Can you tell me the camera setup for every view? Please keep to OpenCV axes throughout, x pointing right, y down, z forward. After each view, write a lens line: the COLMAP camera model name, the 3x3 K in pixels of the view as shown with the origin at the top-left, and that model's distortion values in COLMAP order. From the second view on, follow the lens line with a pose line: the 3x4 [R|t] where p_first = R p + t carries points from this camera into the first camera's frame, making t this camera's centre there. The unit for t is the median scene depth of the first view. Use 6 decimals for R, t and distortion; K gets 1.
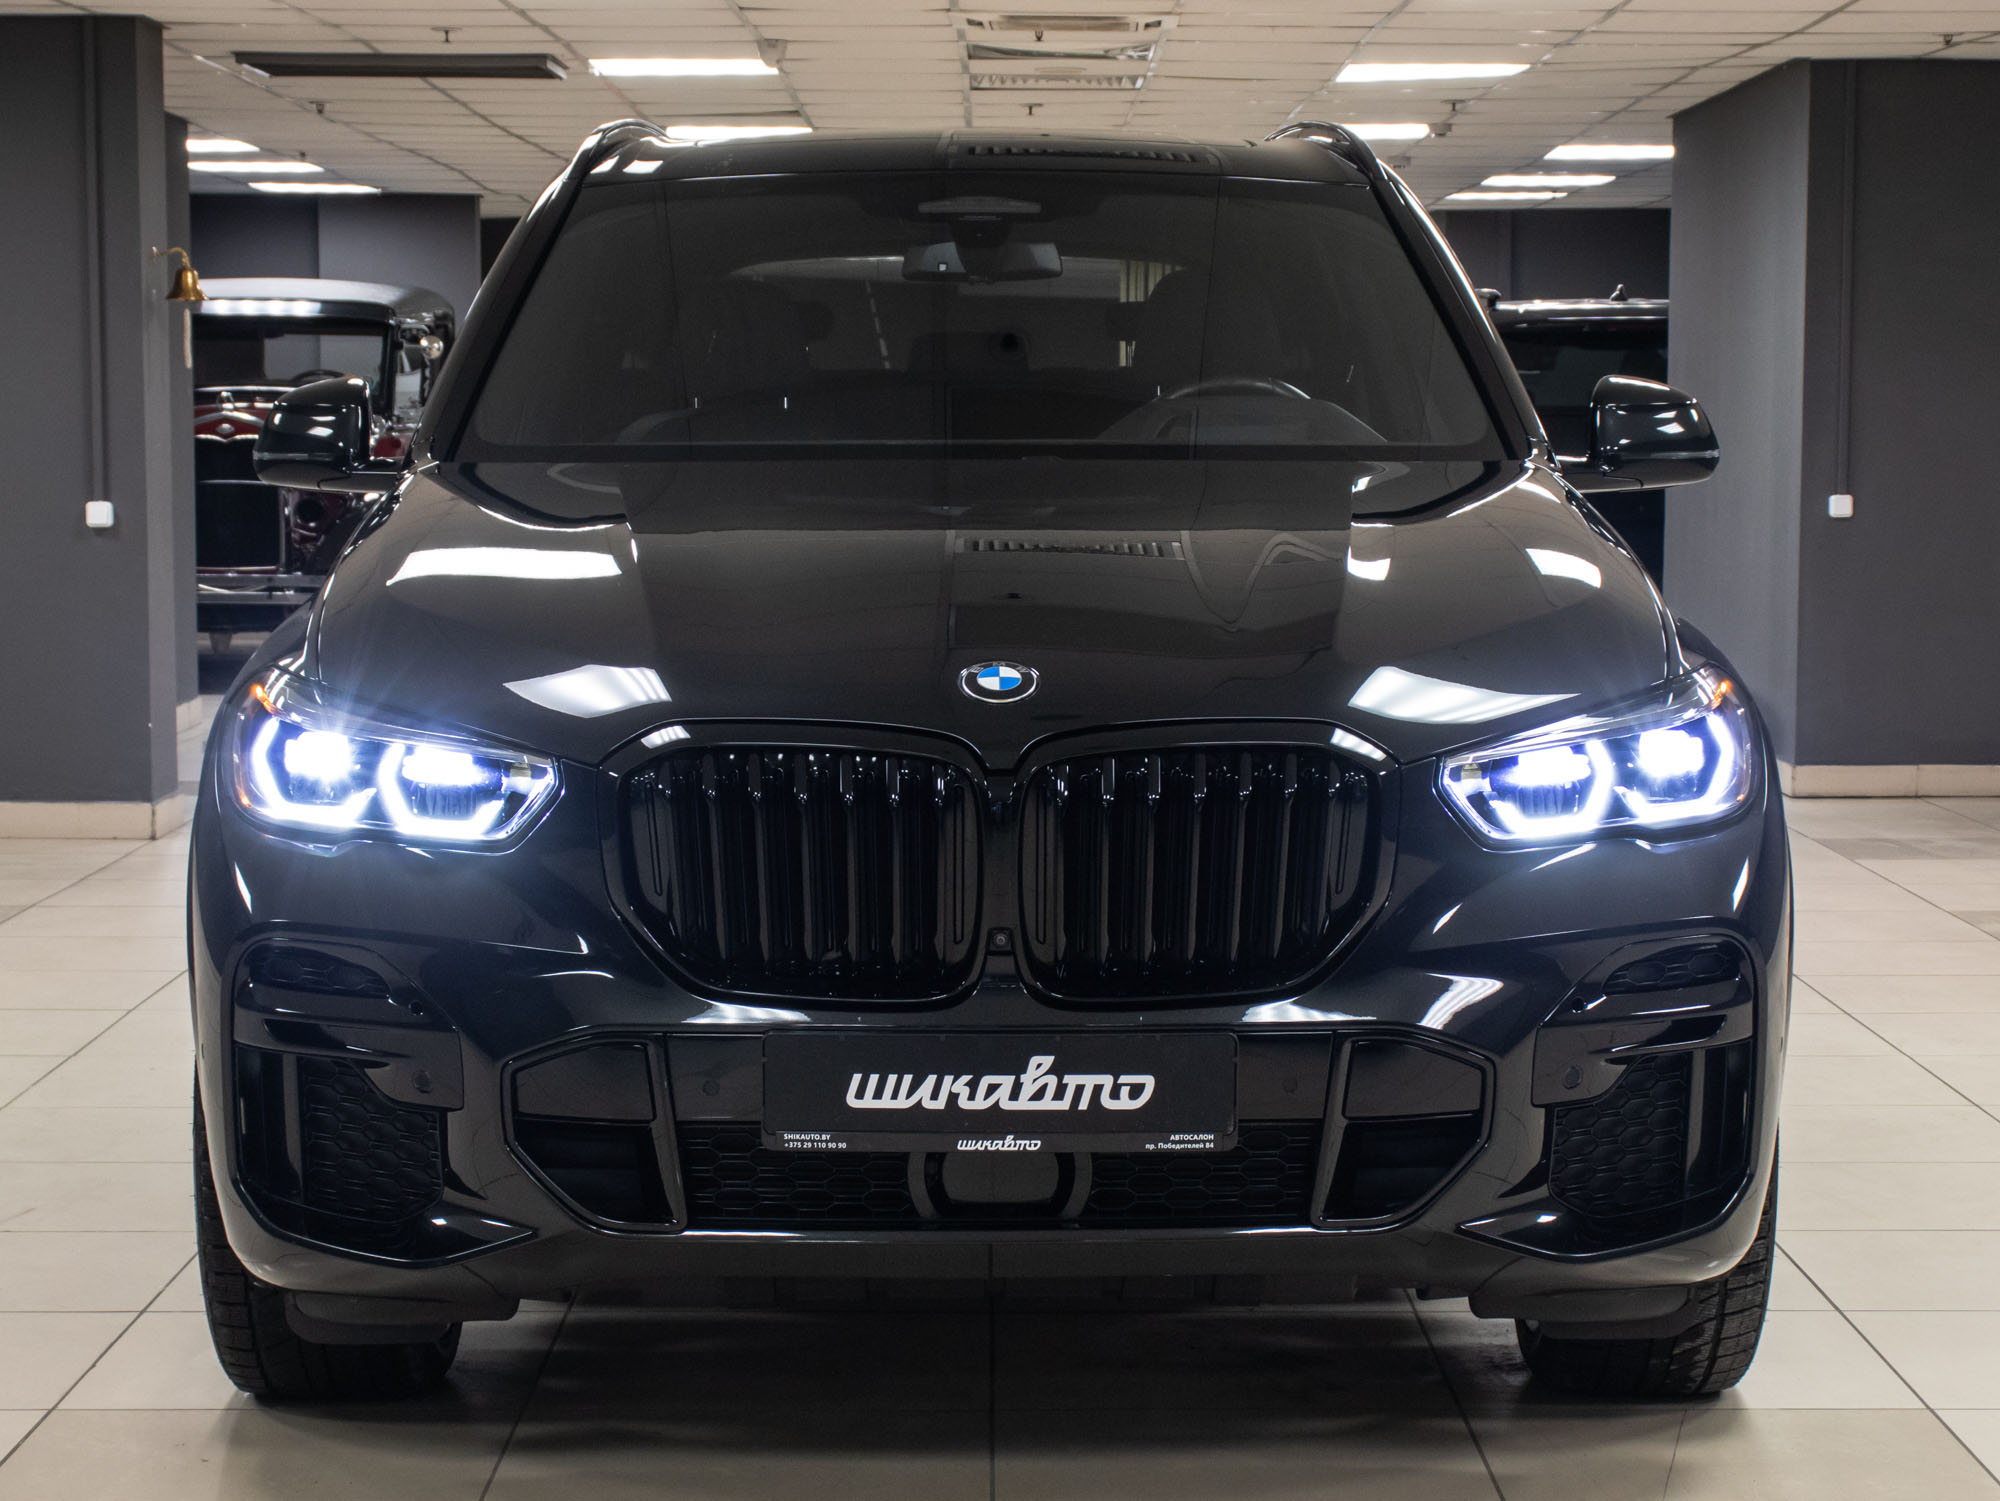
lens RADIAL K [[5386.6, 0, 998.0], [0, 5386.6, 748.2], [0, 0, 1]] dist [0.009793, 0.000000]
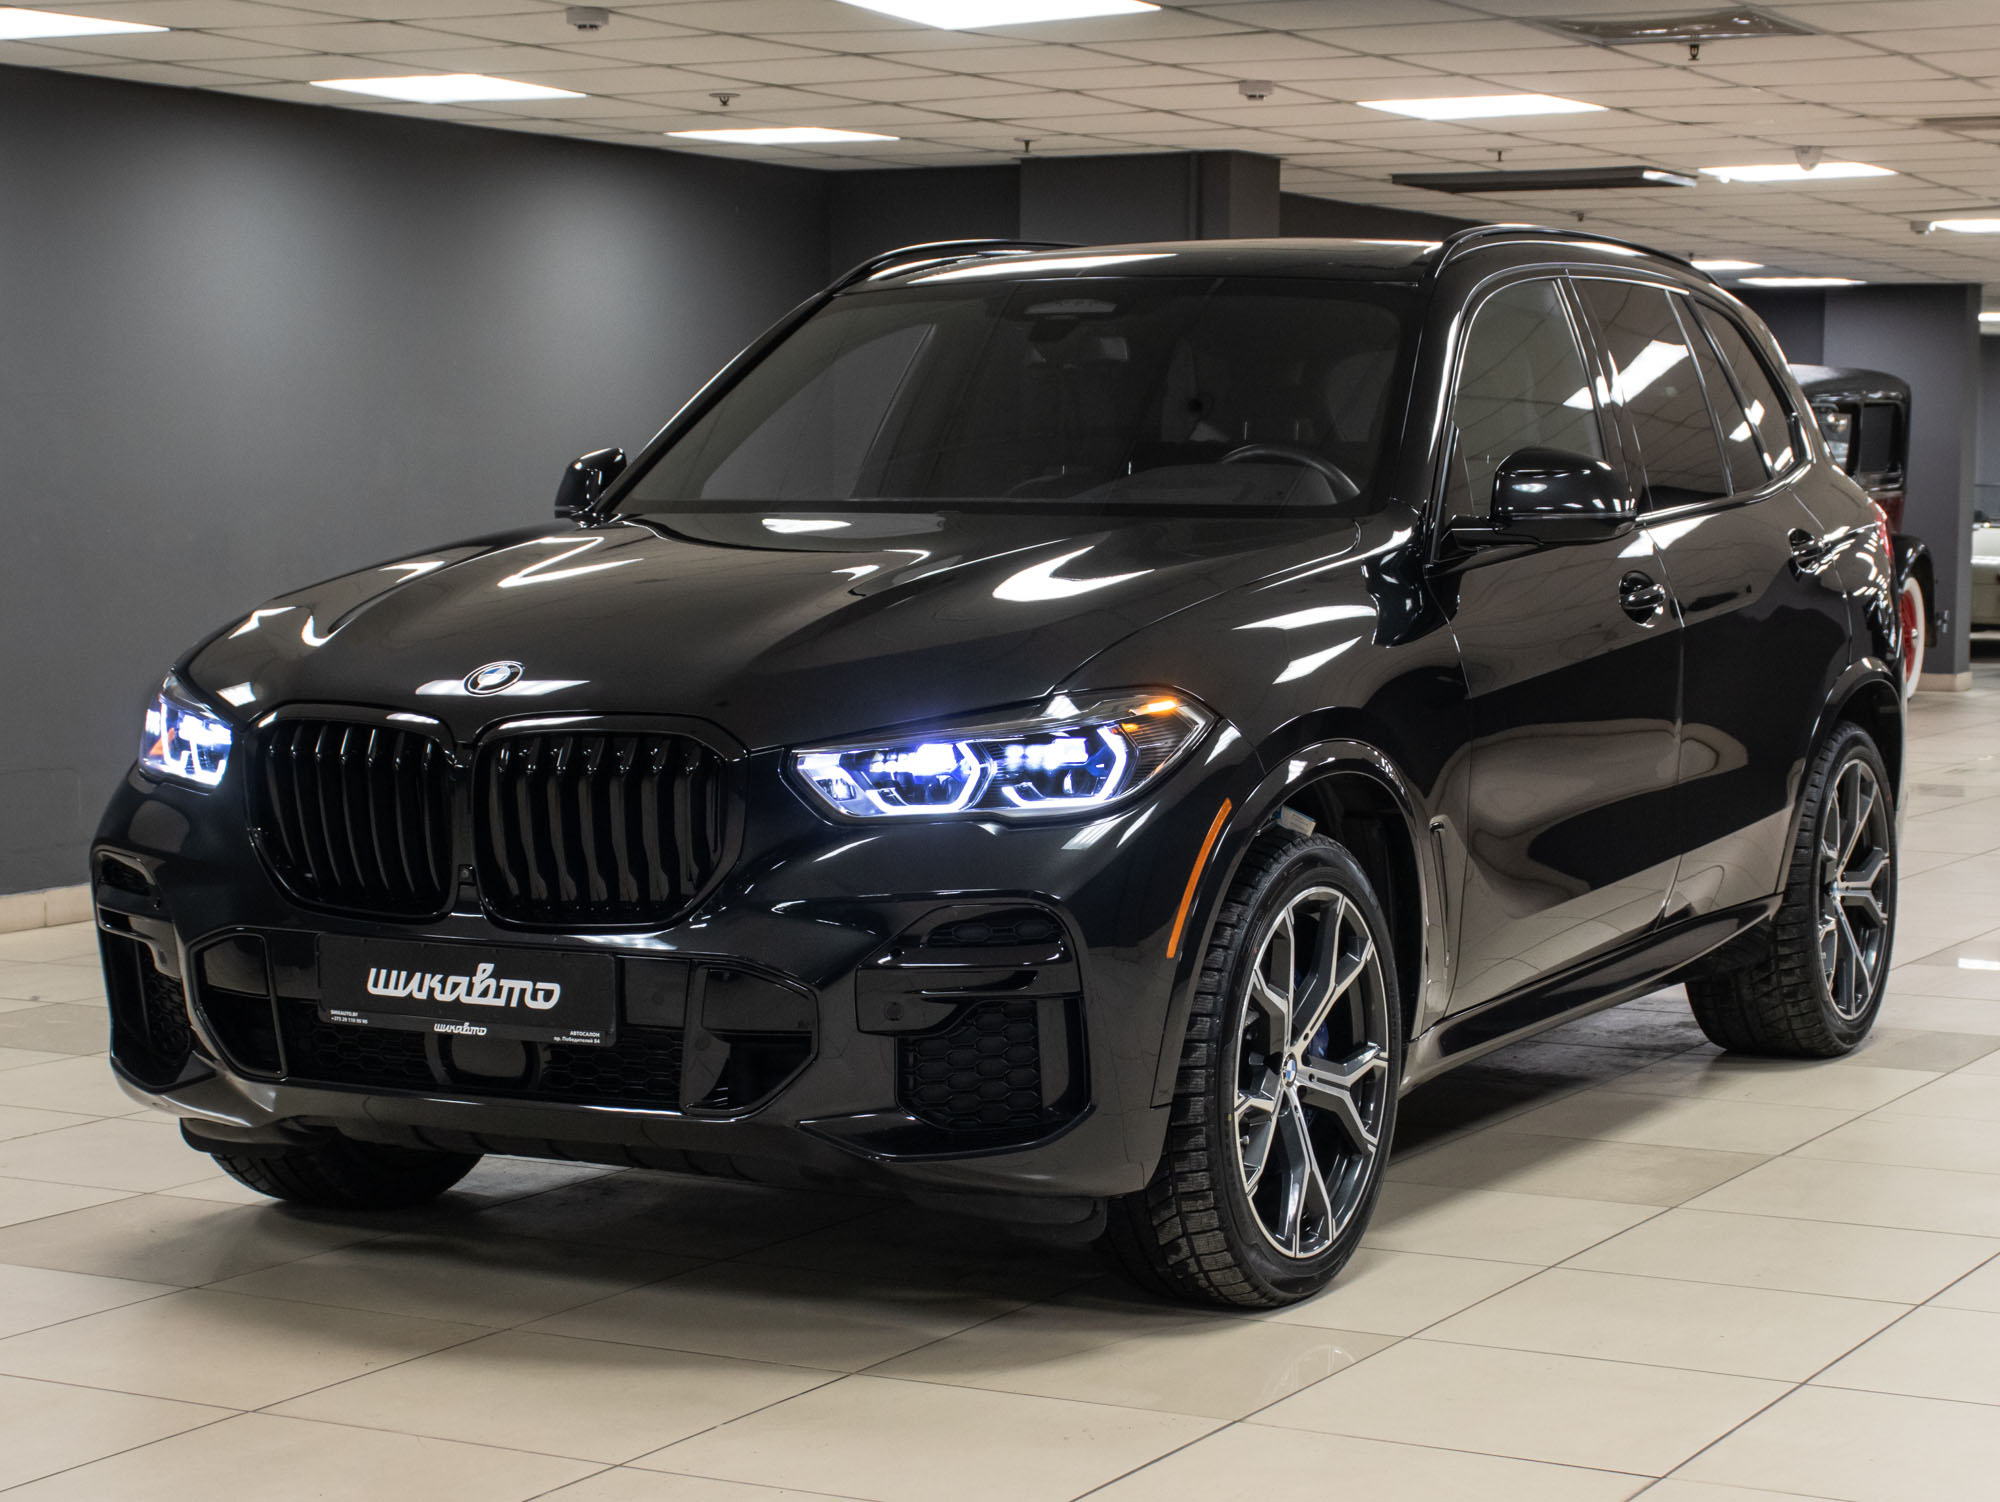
lens RADIAL K [[5386.6, 0, 1000.2], [0, 5386.6, 751.2], [0, 0, 1]] dist [0.009793, 0.000000]
pose [[0.792827, 0.030972, -0.608660, 0.905411], [-0.039598, 0.999215, -0.000733, 0.001391], [0.608159, 0.024683, 0.793431, 0.032619]]
